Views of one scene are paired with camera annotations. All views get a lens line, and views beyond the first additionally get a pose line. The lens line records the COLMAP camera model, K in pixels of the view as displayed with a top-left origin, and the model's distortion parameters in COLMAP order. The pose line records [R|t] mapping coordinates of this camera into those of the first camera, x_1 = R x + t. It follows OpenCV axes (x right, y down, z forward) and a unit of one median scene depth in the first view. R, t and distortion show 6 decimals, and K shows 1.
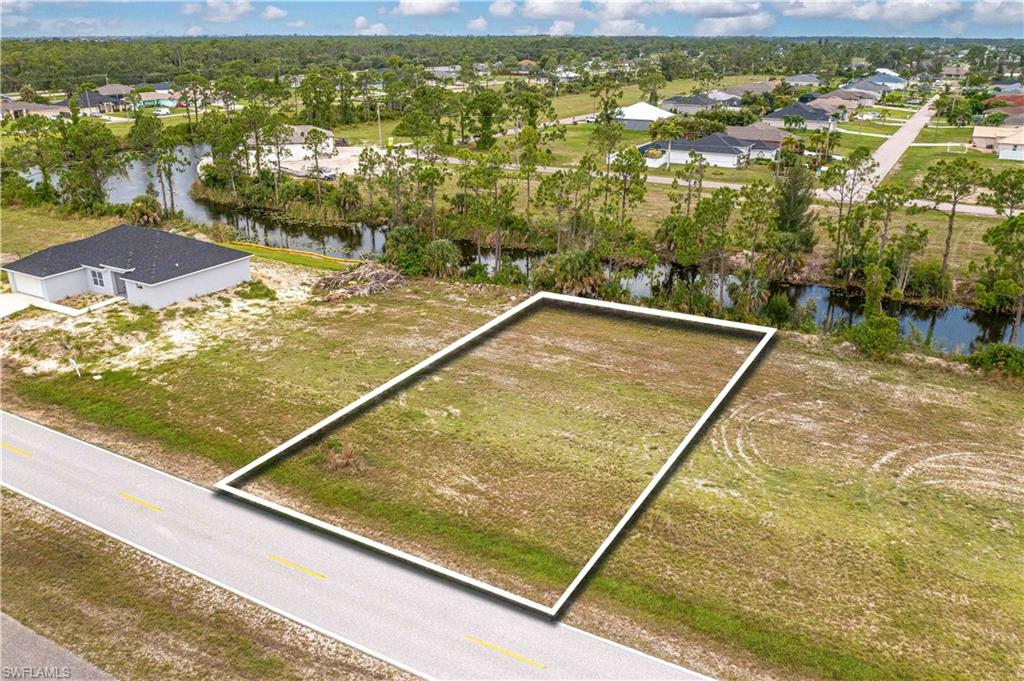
lens RADIAL K [[805.2, 0, 515.0], [0, 805.2, 339.2], [0, 0, 1]] dist [-0.030536, 0.005015]
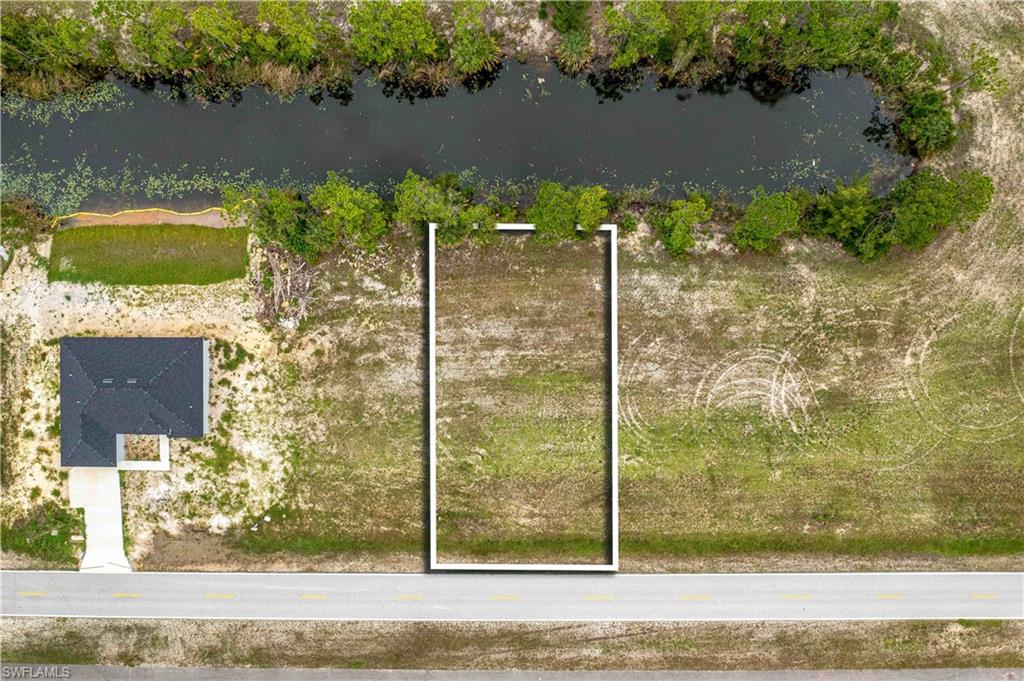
lens RADIAL K [[805.2, 0, 515.0], [0, 805.2, 339.2], [0, 0, 1]] dist [-0.030536, 0.005015]
pose [[0.869893, -0.492920, -0.017763, 0.120541], [0.190195, 0.301989, 0.934146, -1.377630], [-0.455095, -0.815985, 0.356449, 0.440201]]
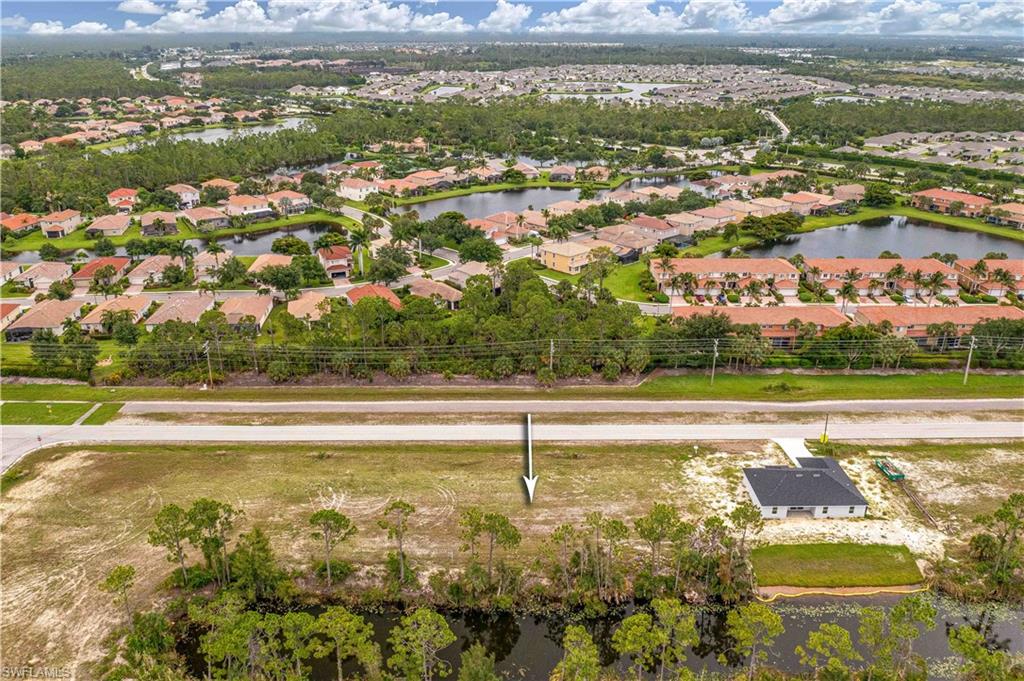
lens RADIAL K [[805.2, 0, 515.0], [0, 805.2, 339.2], [0, 0, 1]] dist [-0.030536, 0.005015]
pose [[-0.866099, 0.177748, -0.467202, 0.961039], [-0.181539, 0.758981, 0.625293, -1.545863], [0.465742, 0.626381, -0.625085, 1.901129]]
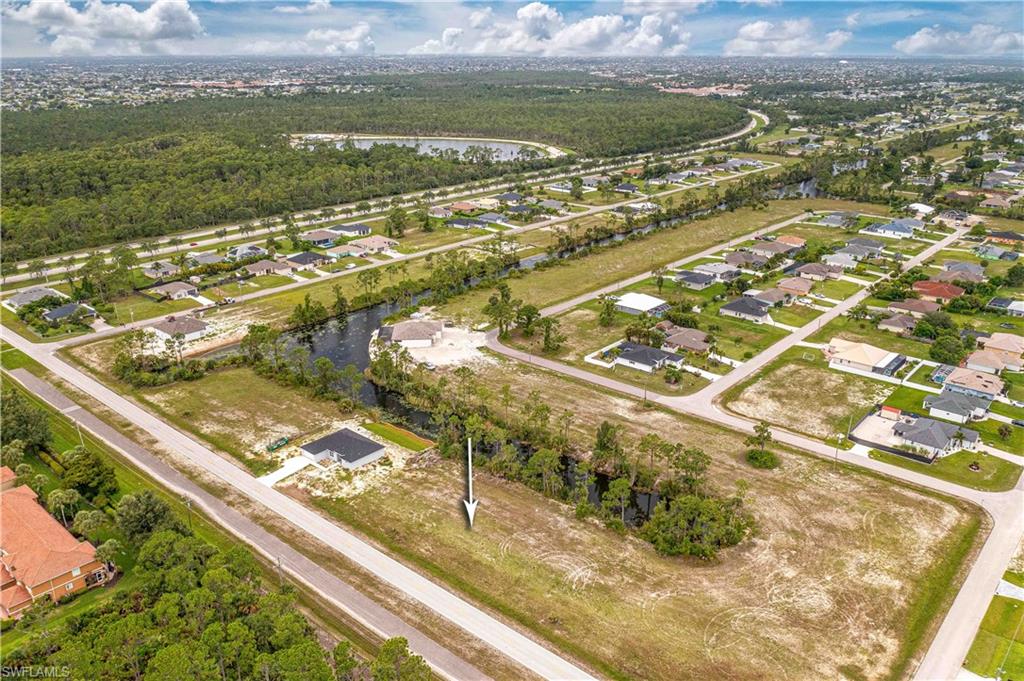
lens RADIAL K [[805.2, 0, 515.0], [0, 805.2, 339.2], [0, 0, 1]] dist [-0.030536, 0.005015]
pose [[0.980087, 0.065415, -0.187485, 0.704176], [-0.068520, 0.997598, -0.010121, -0.569258], [0.186373, 0.022766, 0.982215, -1.912656]]
